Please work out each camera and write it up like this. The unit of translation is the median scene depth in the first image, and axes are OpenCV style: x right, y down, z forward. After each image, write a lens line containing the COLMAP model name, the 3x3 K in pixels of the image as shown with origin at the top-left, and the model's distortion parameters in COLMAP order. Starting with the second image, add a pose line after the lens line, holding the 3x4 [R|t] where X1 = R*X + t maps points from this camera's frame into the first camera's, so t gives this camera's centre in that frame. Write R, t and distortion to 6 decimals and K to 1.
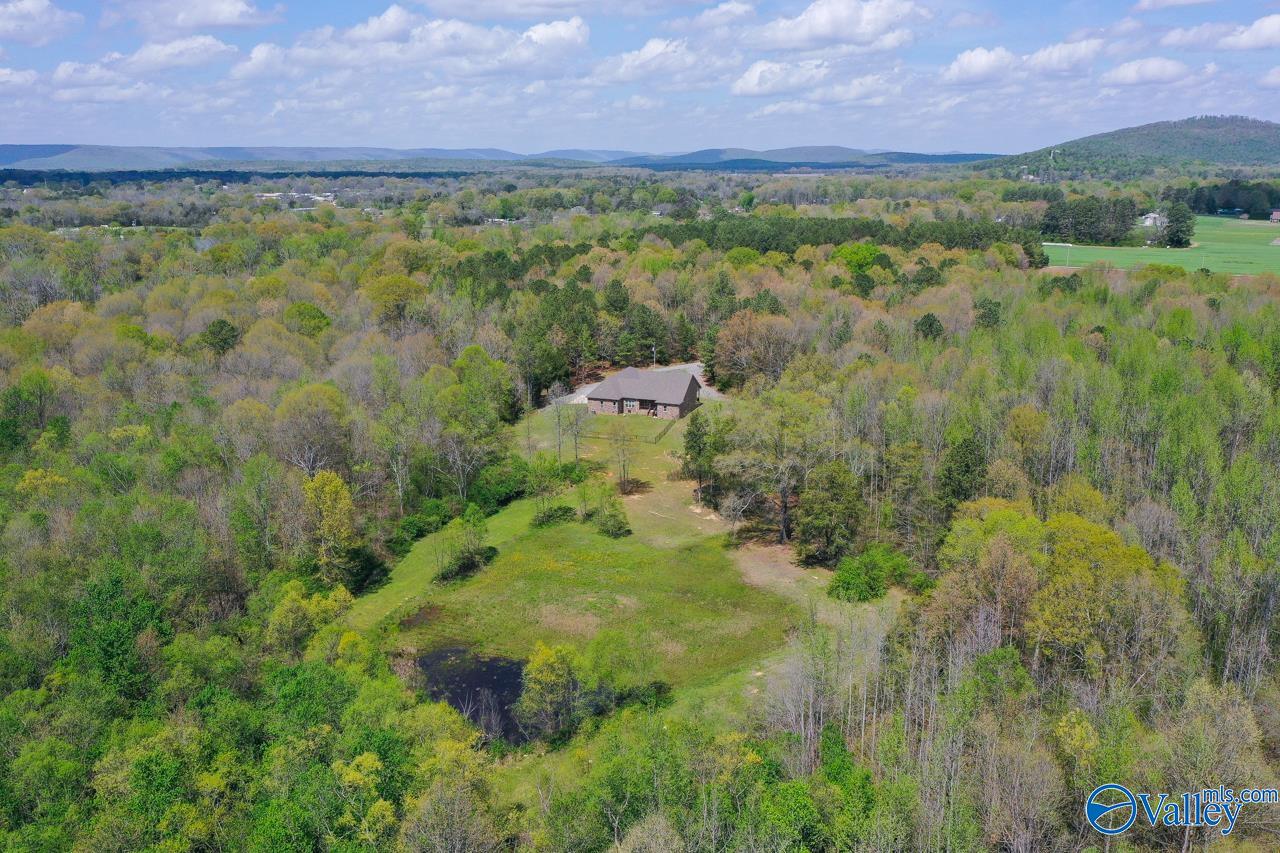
lens RADIAL K [[1033.7, 0, 649.2], [0, 1033.7, 426.4], [0, 0, 1]] dist [0.006515, 0.007776]
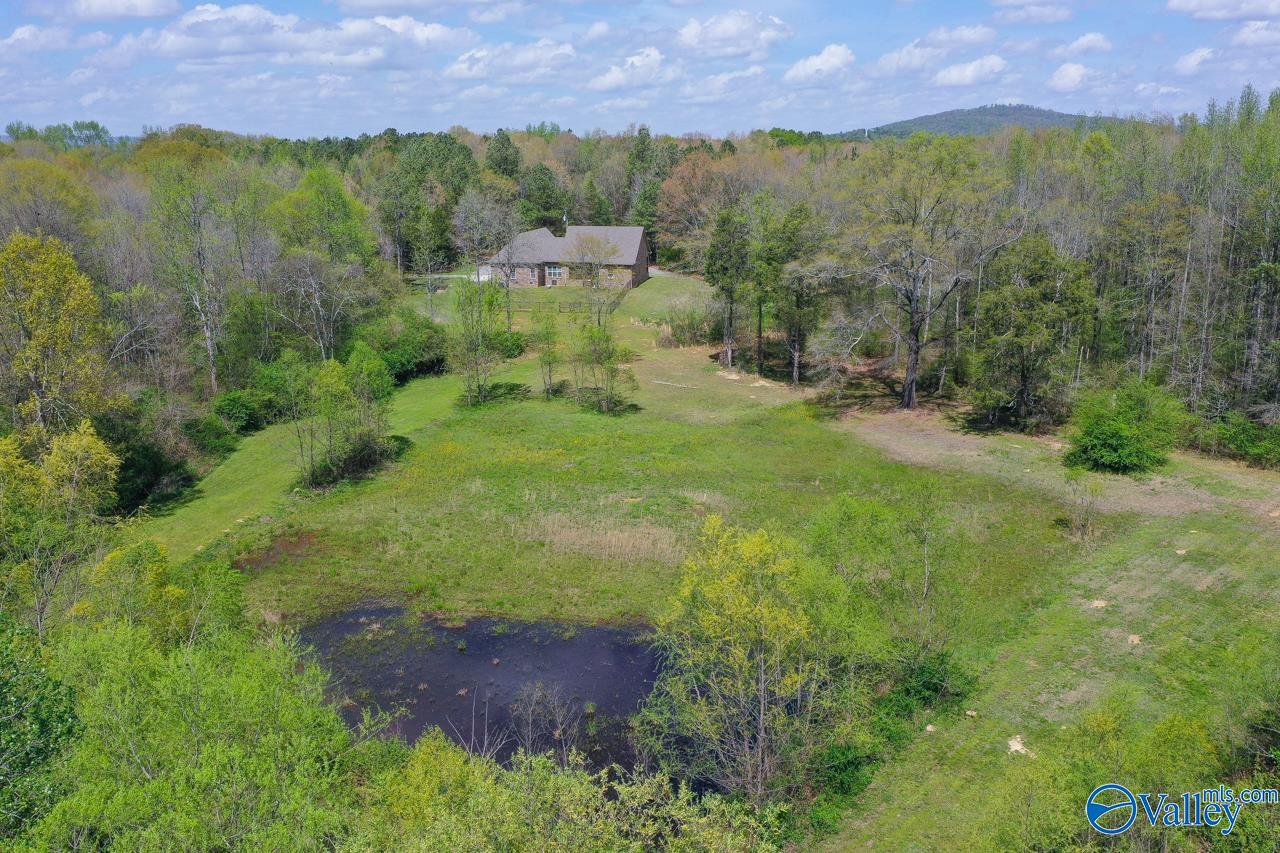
lens RADIAL K [[1033.7, 0, 631.2], [0, 1033.7, 429.9], [0, 0, 1]] dist [0.006515, 0.007776]
pose [[0.984726, -0.044361, 0.168366, -0.124374], [0.045276, 0.998973, -0.001600, 0.120957], [-0.168122, 0.009198, 0.985723, 0.460847]]
